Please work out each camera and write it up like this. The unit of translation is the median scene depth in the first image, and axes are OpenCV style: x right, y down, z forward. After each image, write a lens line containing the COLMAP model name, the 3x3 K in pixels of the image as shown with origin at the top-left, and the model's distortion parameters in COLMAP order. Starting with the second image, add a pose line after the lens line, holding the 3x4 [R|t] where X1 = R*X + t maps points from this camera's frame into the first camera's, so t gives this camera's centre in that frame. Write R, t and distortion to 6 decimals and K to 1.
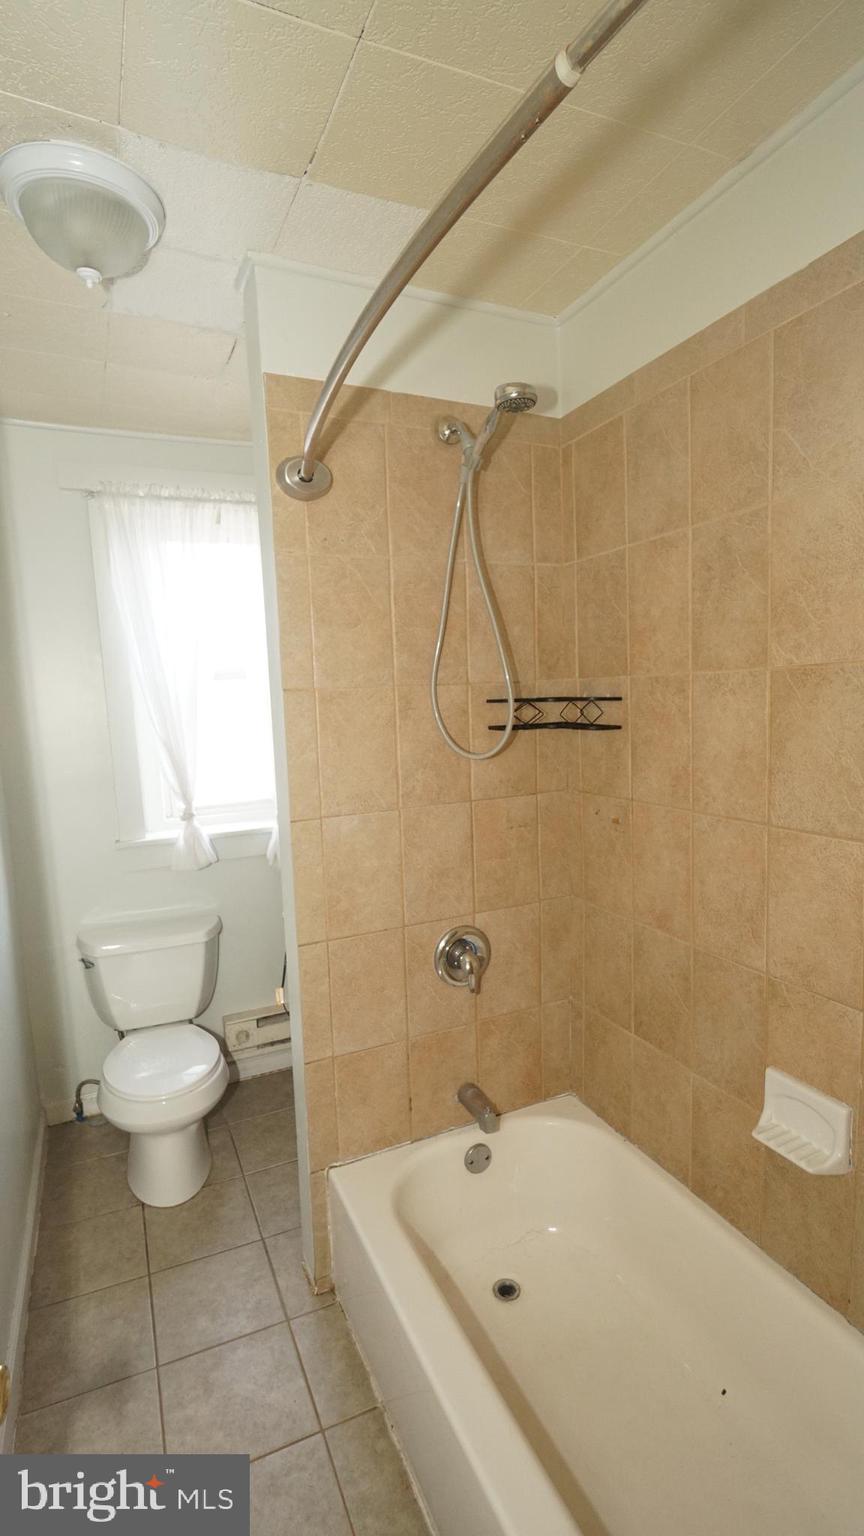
lens RADIAL K [[722.4, 0, 435.6], [0, 722.4, 779.5], [0, 0, 1]] dist [-0.003477, 0.002525]
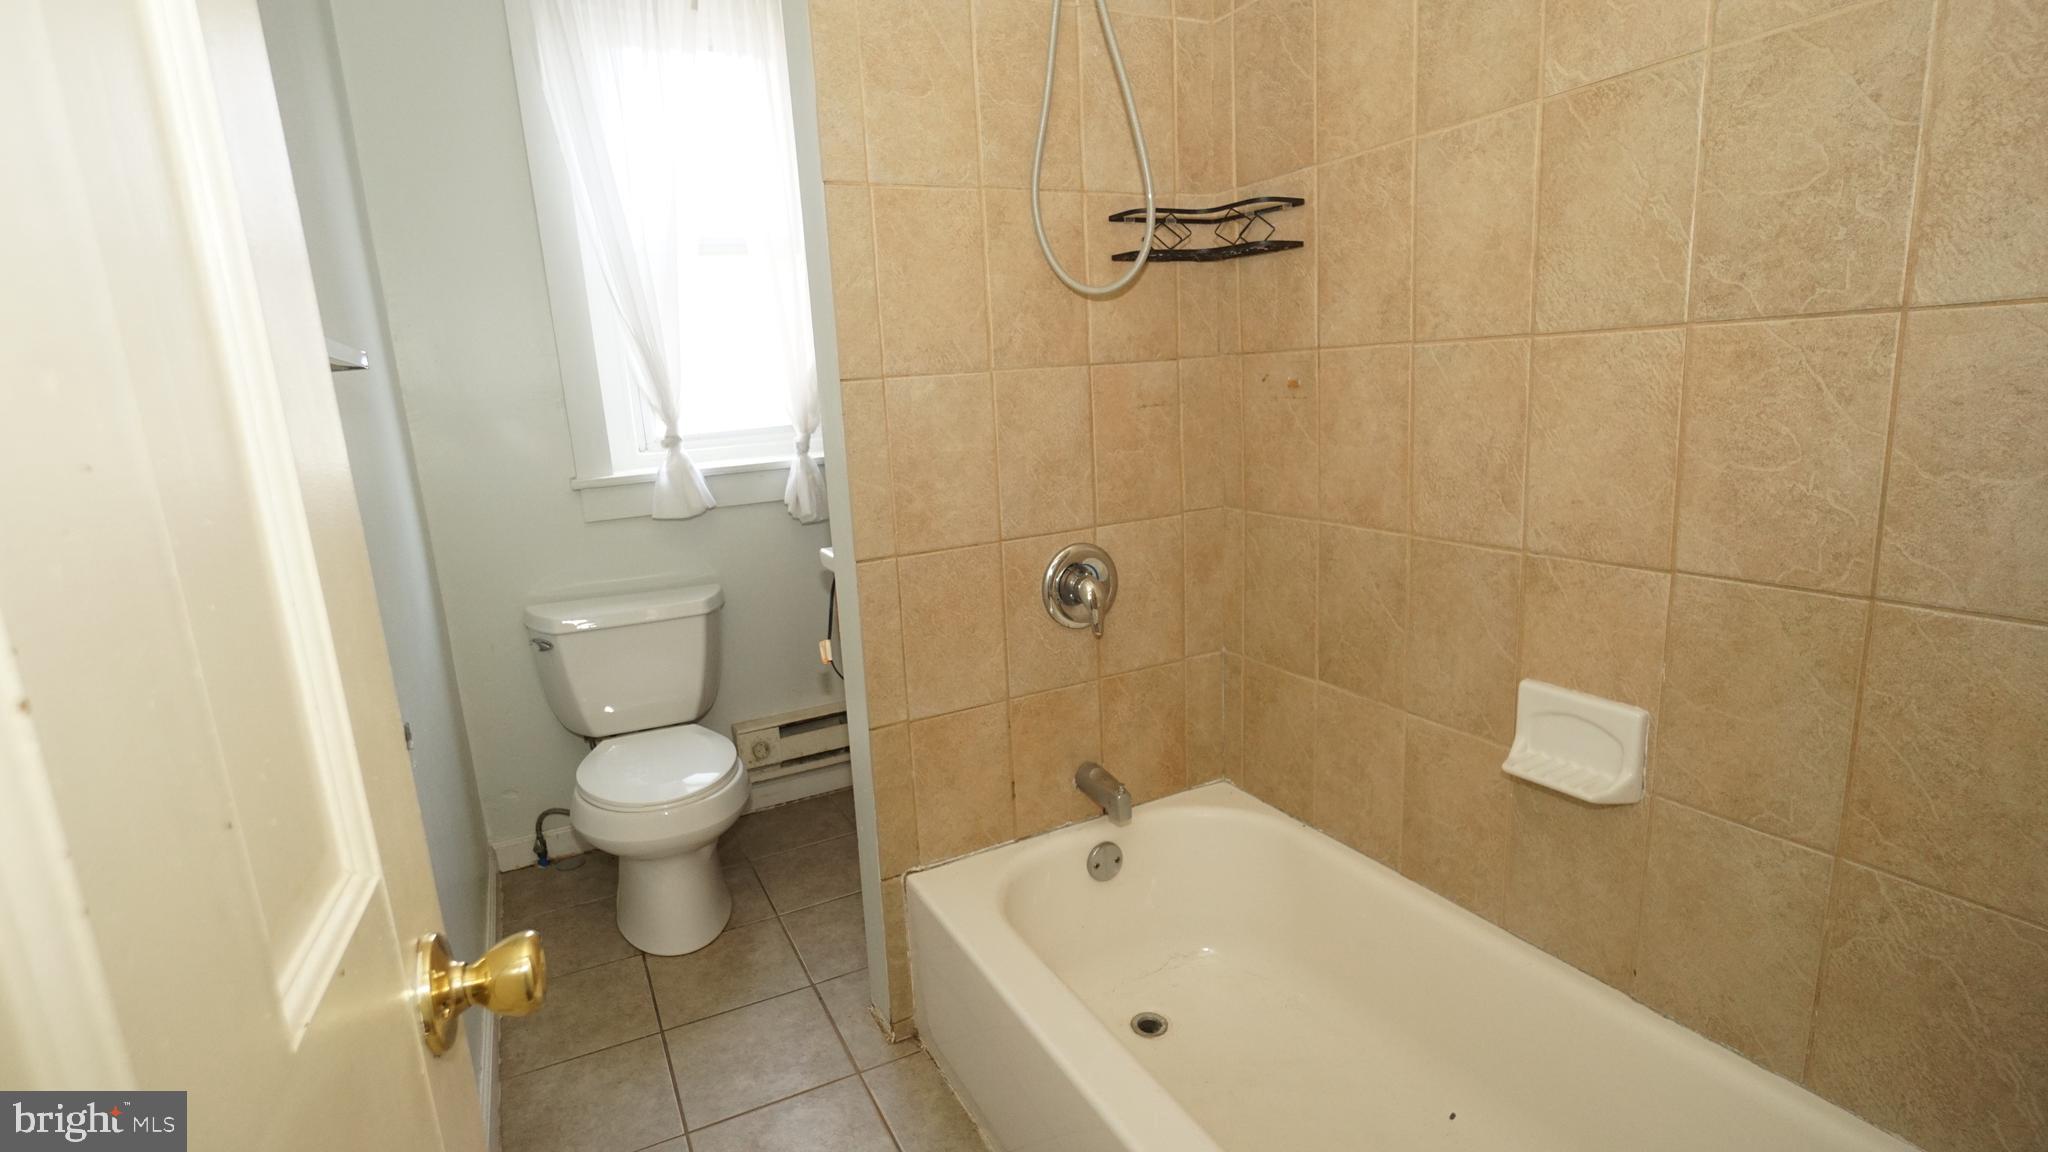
lens RADIAL K [[963.2, 0, 1011.1], [0, 963.2, 564.6], [0, 0, 1]] dist [-0.003477, 0.002525]
pose [[0.998915, -0.027819, 0.037346, -0.070473], [0.024940, 0.996837, 0.075453, 0.157844], [-0.039326, -0.074440, 0.996450, 0.049727]]
